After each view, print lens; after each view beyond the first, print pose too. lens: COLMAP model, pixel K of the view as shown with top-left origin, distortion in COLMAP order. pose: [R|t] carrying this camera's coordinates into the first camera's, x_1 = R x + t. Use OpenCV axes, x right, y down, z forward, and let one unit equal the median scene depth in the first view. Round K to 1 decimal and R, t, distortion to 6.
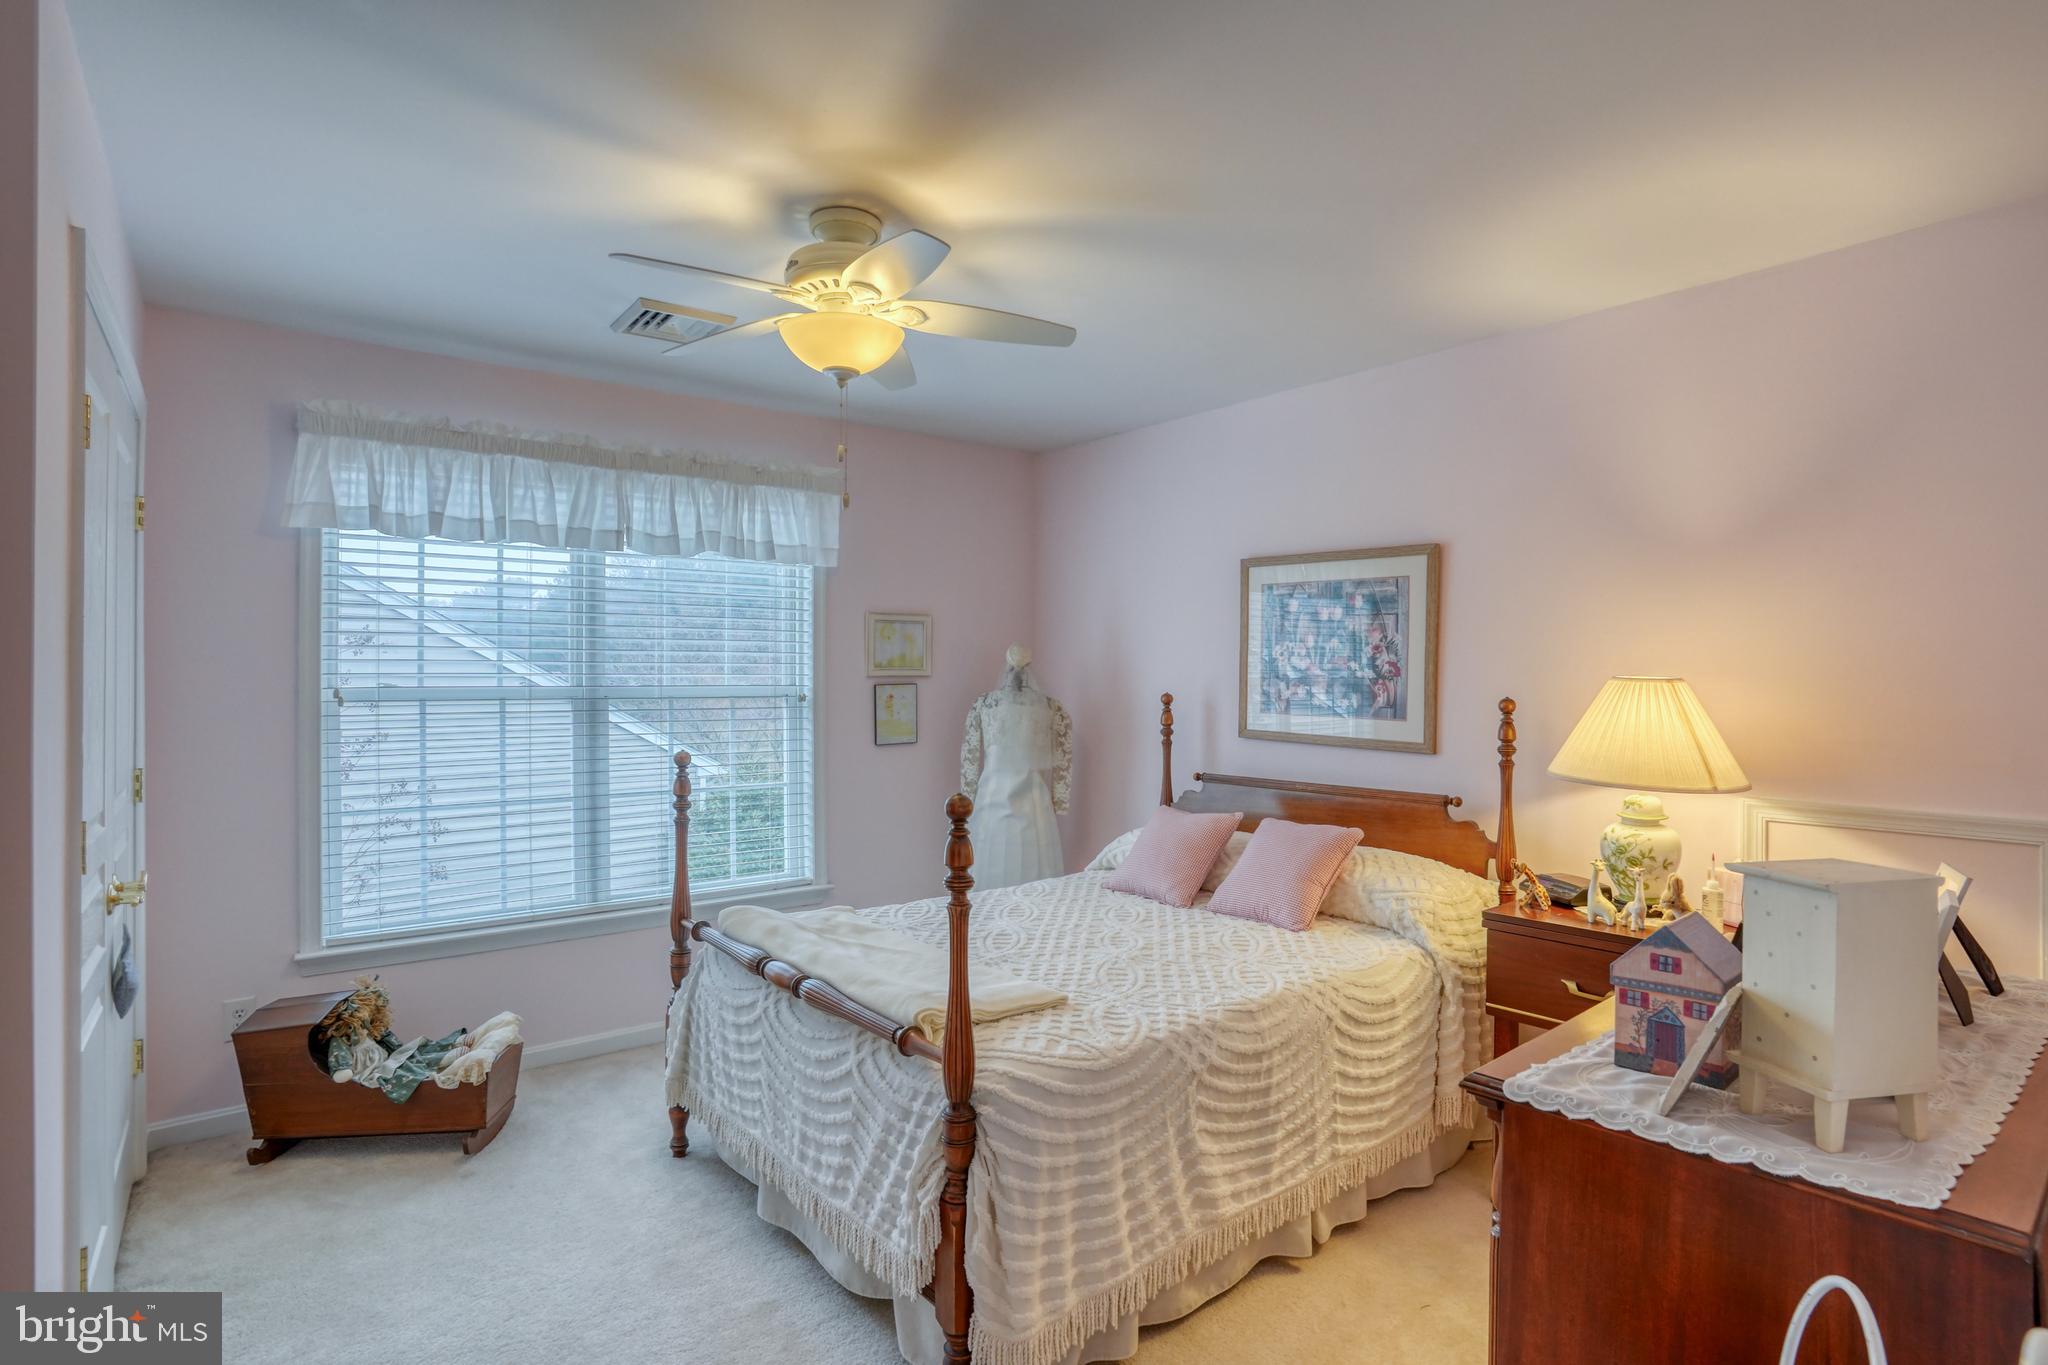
lens RADIAL K [[1022.5, 0, 1024.0], [0, 1022.5, 682.5], [0, 0, 1]] dist [-0.070155, 0.039111]
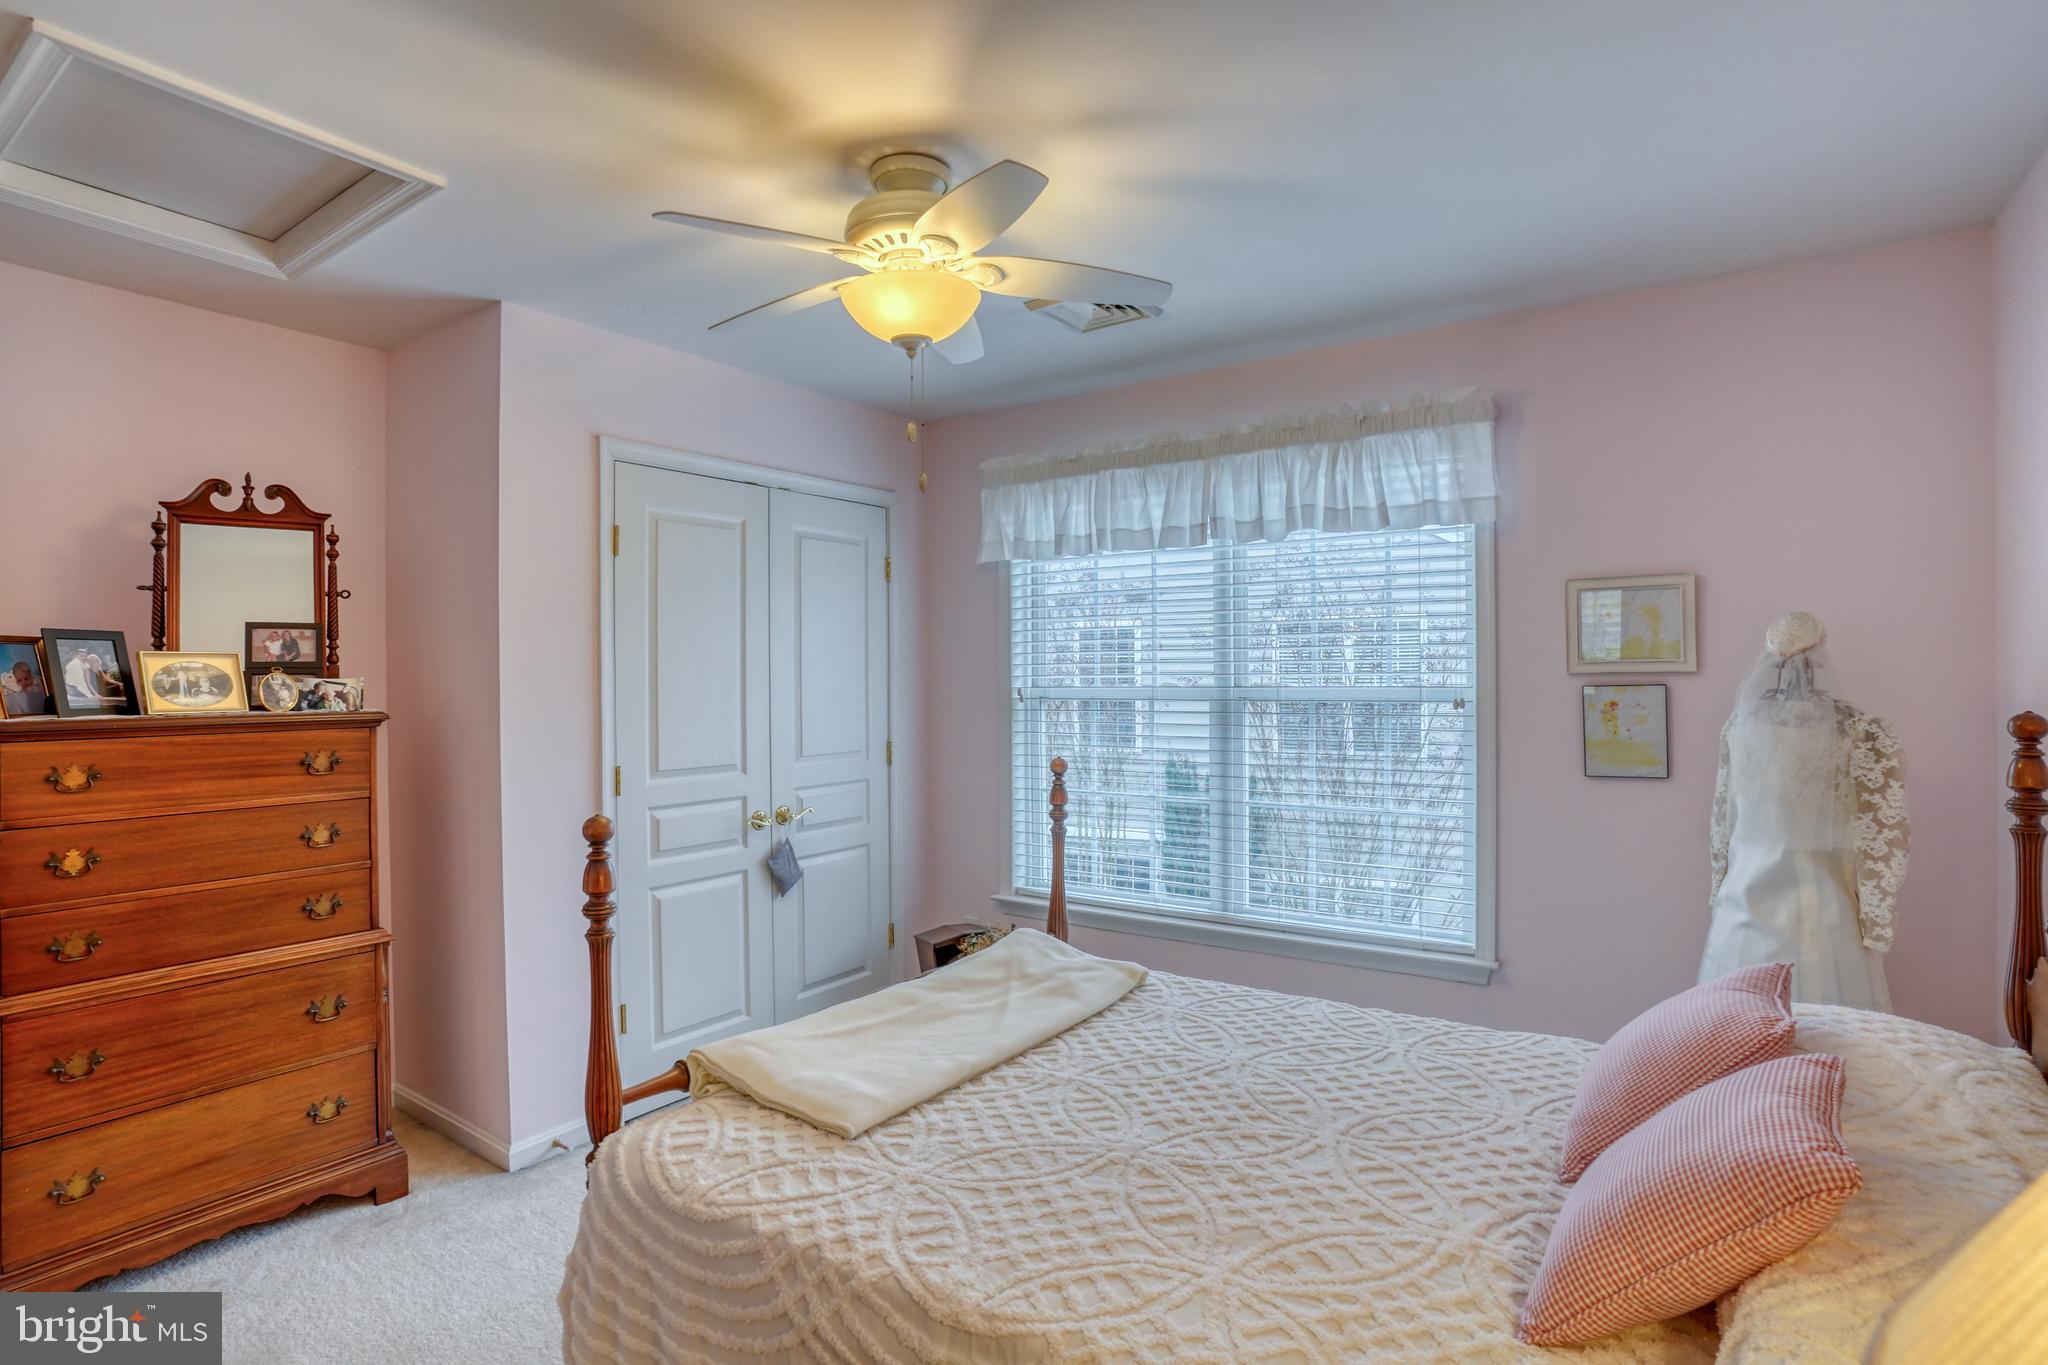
lens RADIAL K [[1022.5, 0, 1024.0], [0, 1022.5, 682.5], [0, 0, 1]] dist [-0.070155, 0.039111]
pose [[0.278155, 0.004773, -0.960524, 0.471503], [0.006246, 0.999958, 0.006777, -0.008179], [0.960516, -0.007885, 0.278113, 0.567967]]
